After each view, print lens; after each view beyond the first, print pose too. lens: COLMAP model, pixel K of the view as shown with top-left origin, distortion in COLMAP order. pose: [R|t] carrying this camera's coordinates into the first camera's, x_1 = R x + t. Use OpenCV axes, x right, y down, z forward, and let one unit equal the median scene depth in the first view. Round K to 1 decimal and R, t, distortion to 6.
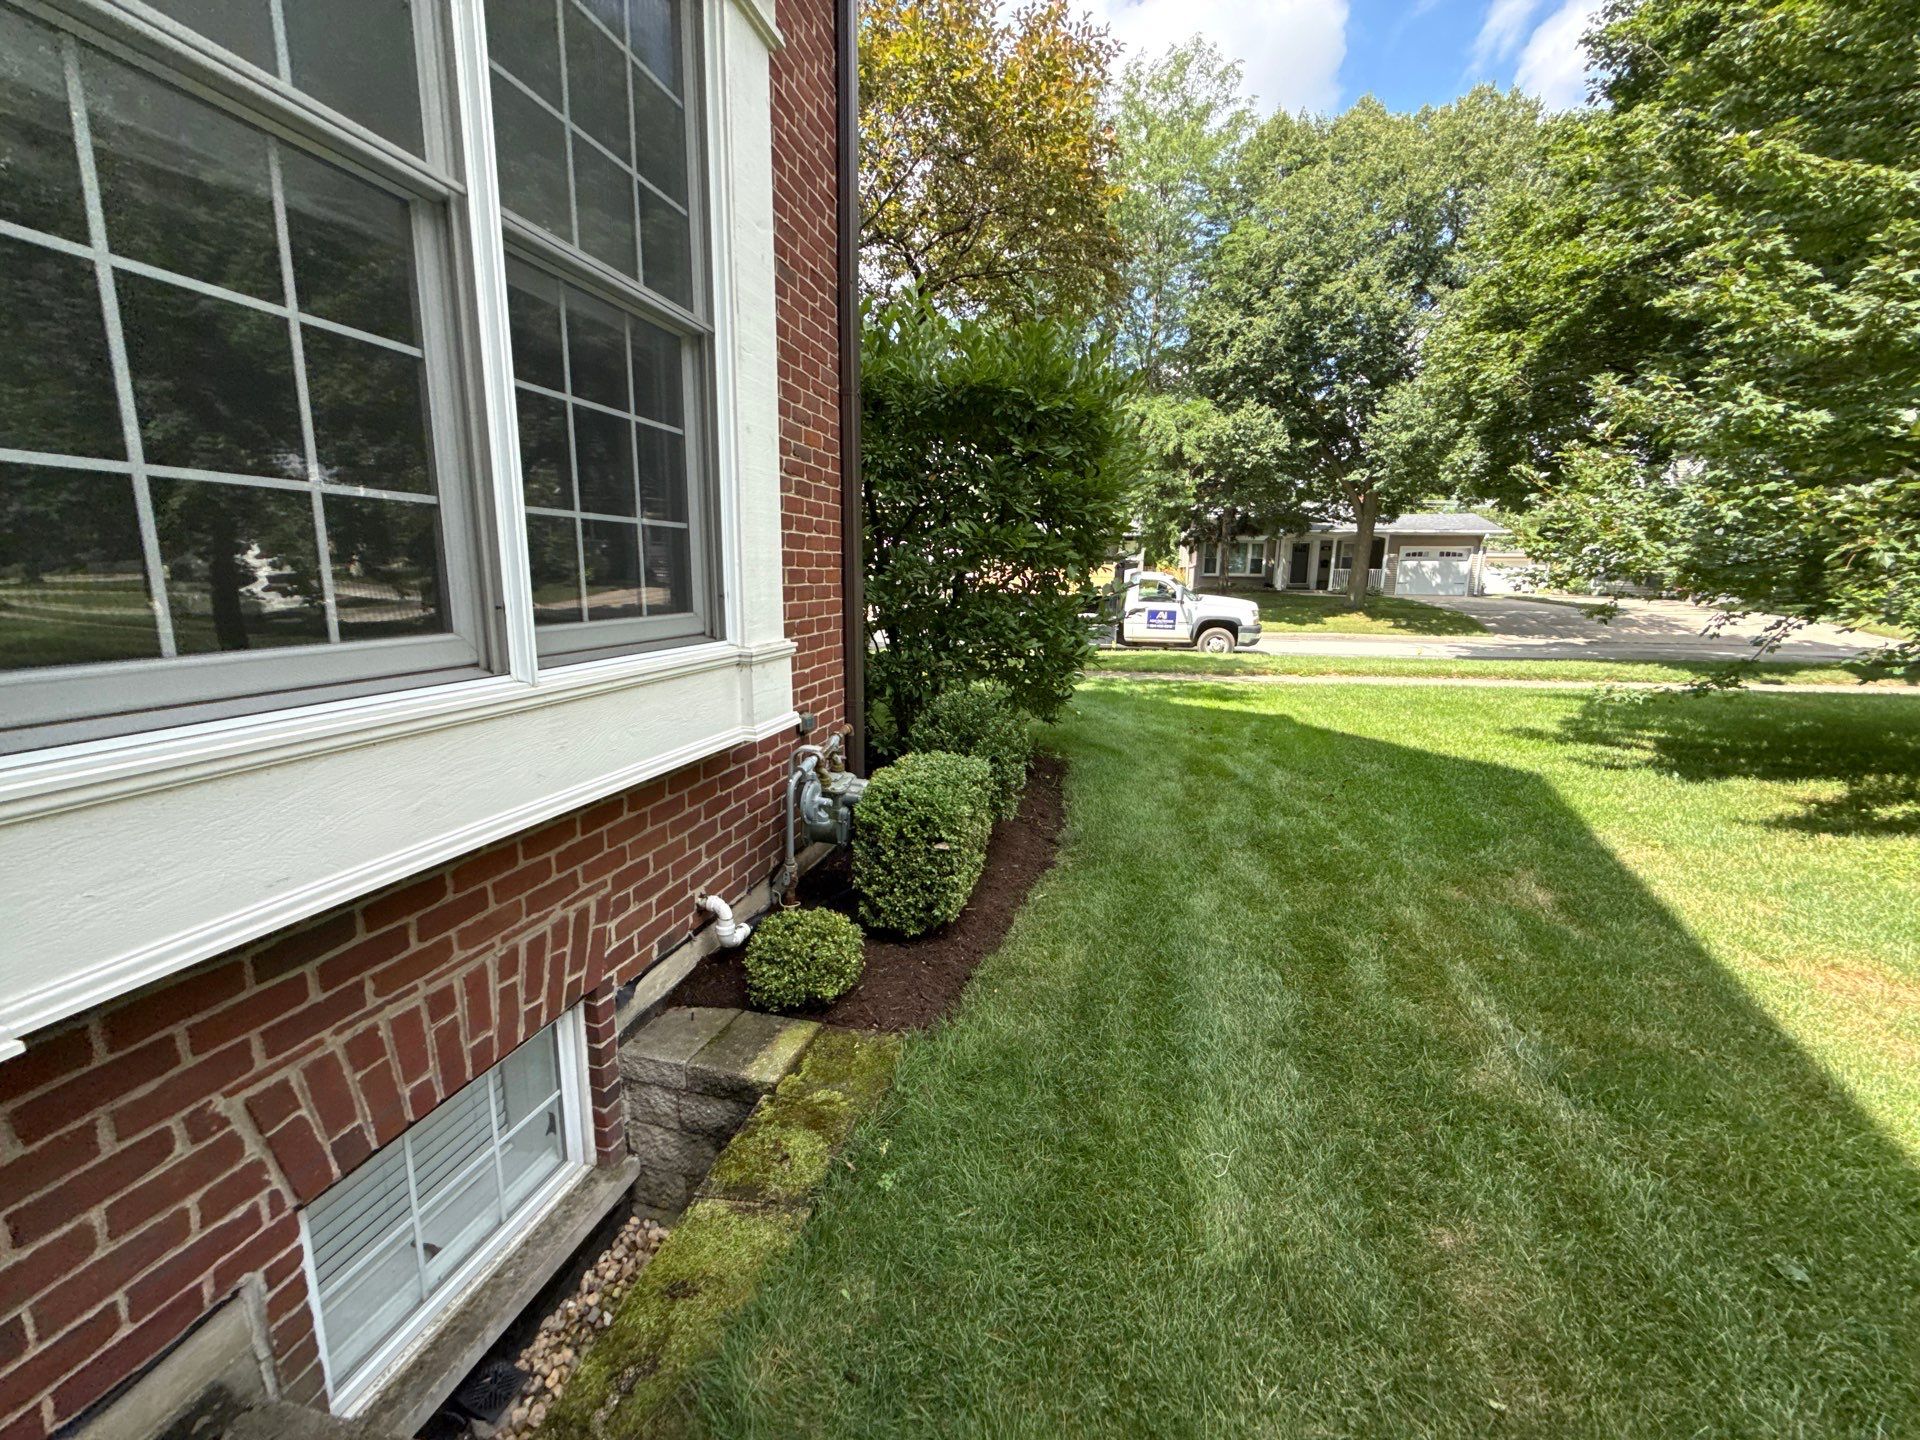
lens RADIAL K [[765.8, 0, 960.3], [0, 765.8, 714.8], [0, 0, 1]] dist [-0.002339, 0.000253]
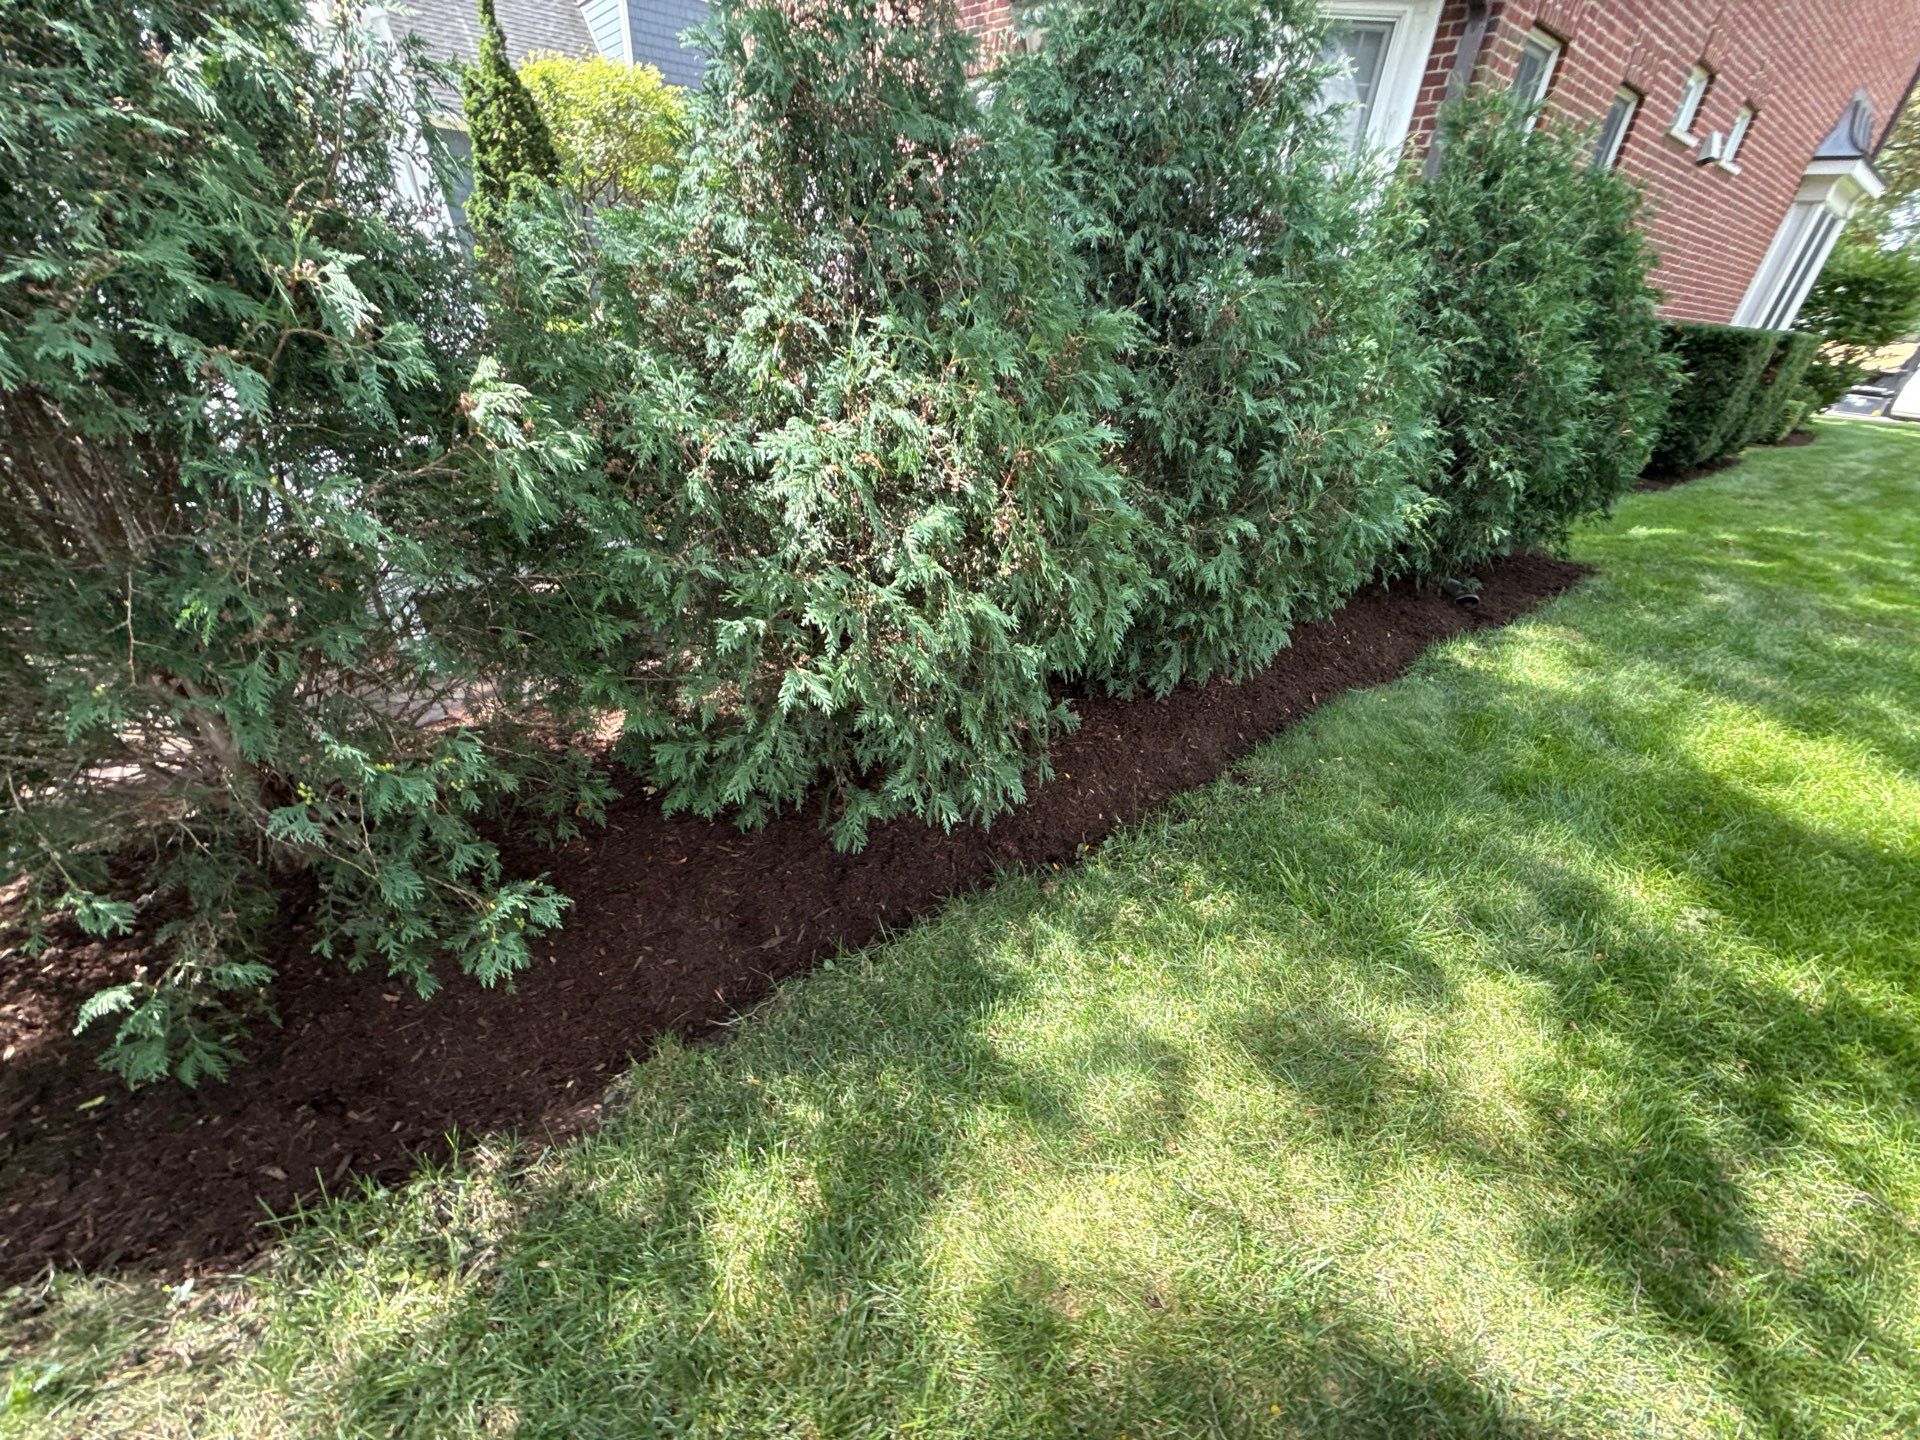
lens RADIAL K [[761.3, 0, 958.5], [0, 761.3, 718.3], [0, 0, 1]] dist [0.000693, -0.000216]
pose [[0.779602, 0.351701, -0.518195, -0.113688], [-0.175440, 0.916940, 0.358388, 0.137016], [0.601200, -0.188488, 0.776551, -0.733085]]
